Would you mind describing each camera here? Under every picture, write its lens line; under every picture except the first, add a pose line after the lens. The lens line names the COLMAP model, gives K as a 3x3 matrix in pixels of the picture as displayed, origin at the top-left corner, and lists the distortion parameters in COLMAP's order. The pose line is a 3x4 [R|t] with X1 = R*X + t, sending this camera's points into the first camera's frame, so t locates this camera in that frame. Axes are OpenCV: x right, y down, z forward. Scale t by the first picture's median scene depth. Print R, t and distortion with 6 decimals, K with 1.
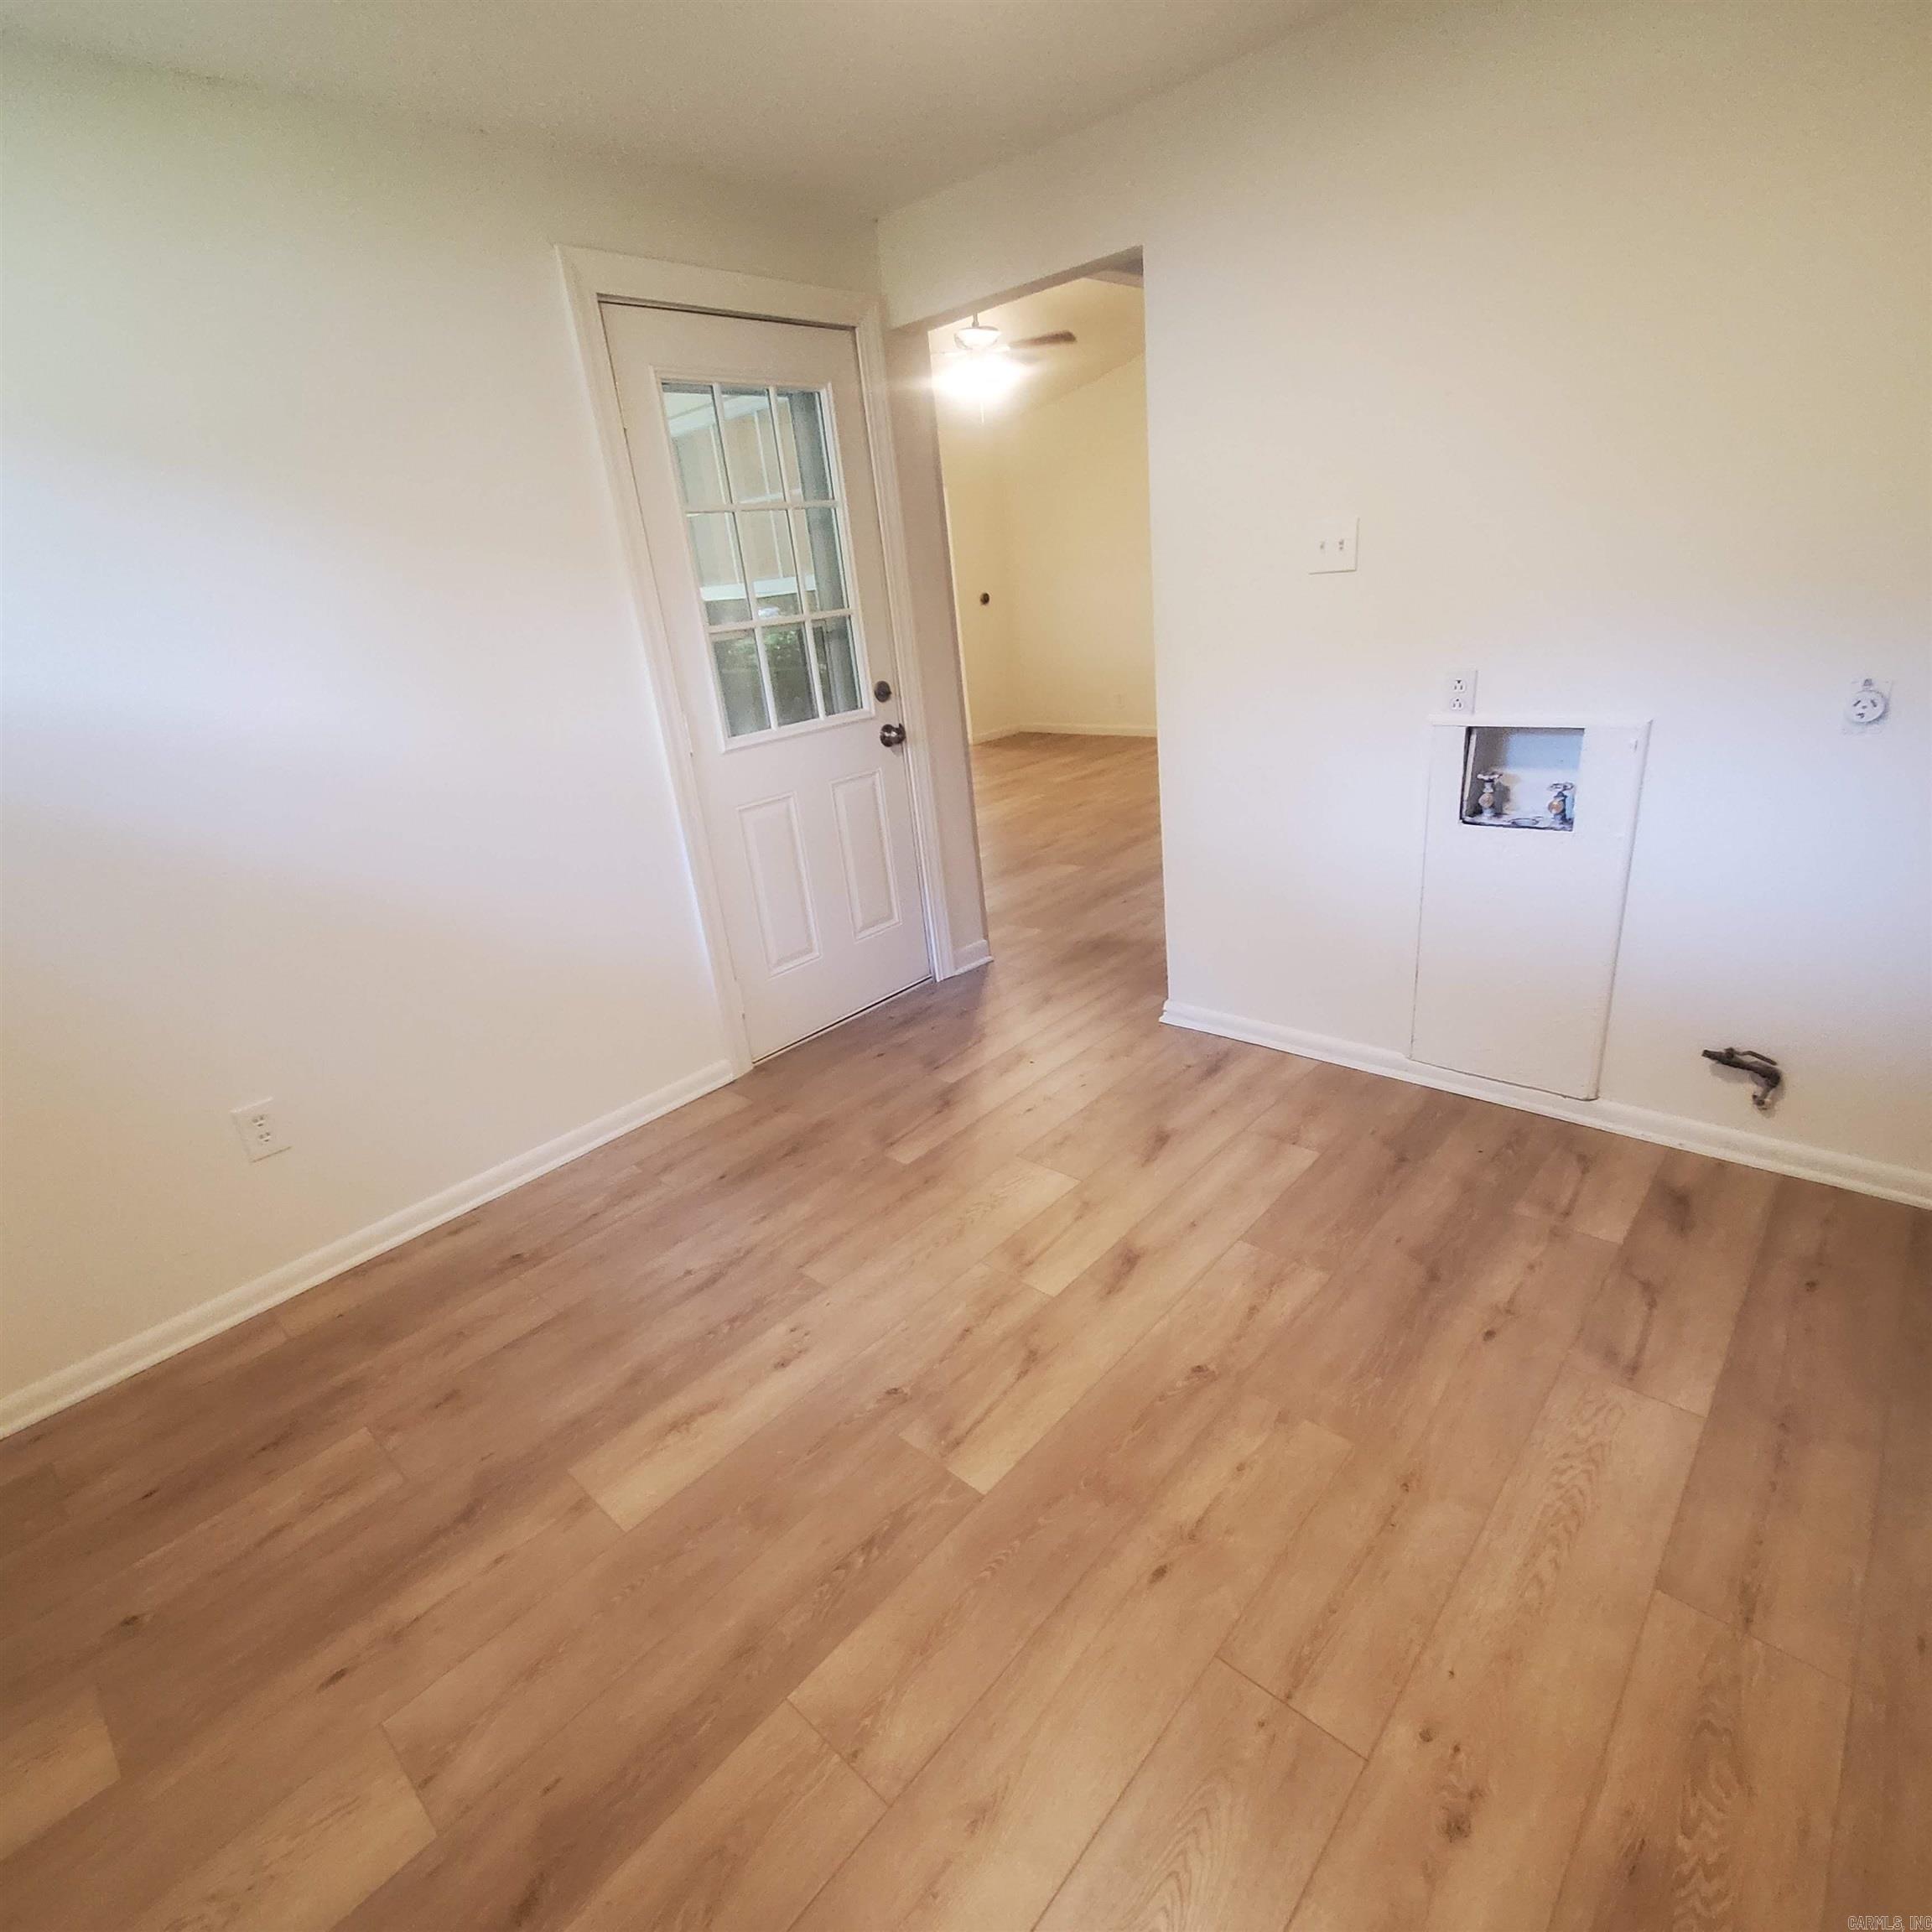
lens RADIAL K [[1018.5, 0, 973.1], [0, 1018.5, 964.4], [0, 0, 1]] dist [0.009266, -0.006477]
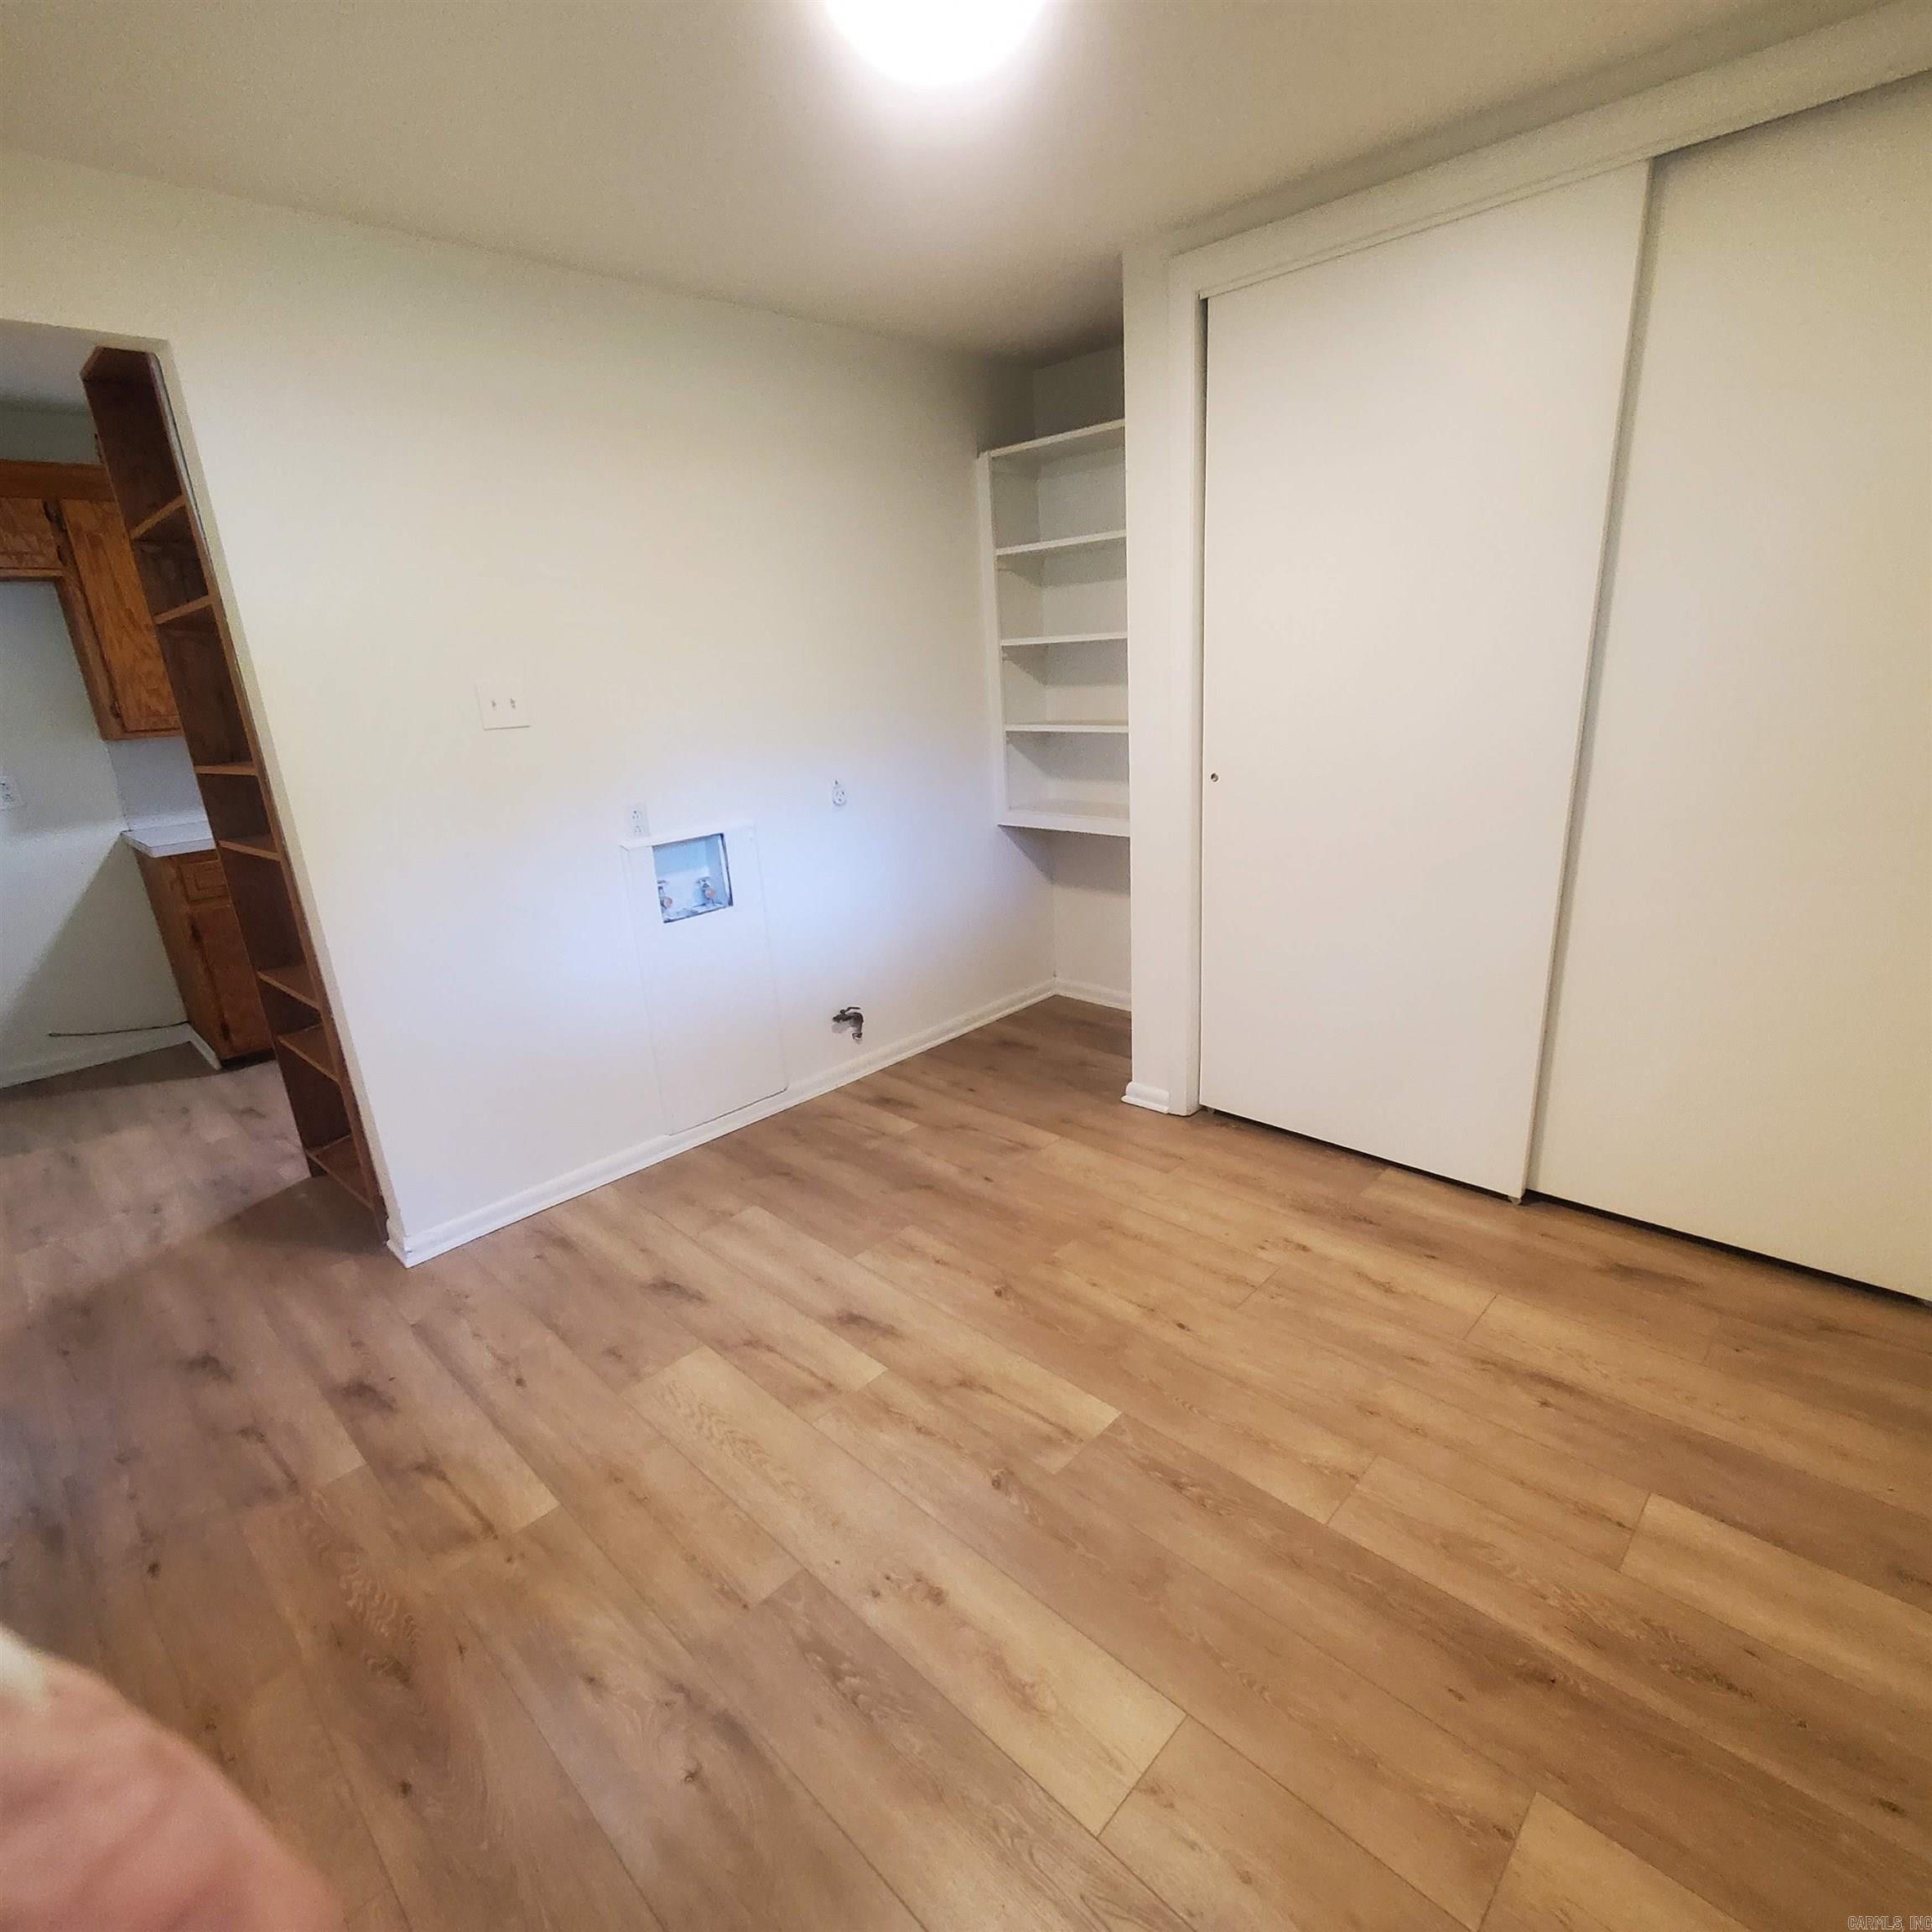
lens RADIAL K [[1018.5, 0, 955.2], [0, 1018.5, 968.5], [0, 0, 1]] dist [0.009266, -0.006477]
pose [[0.039056, -0.196813, 0.979663, -0.858358], [0.405539, 0.899159, 0.164472, -0.179561], [-0.913243, 0.390868, 0.114932, 0.676780]]
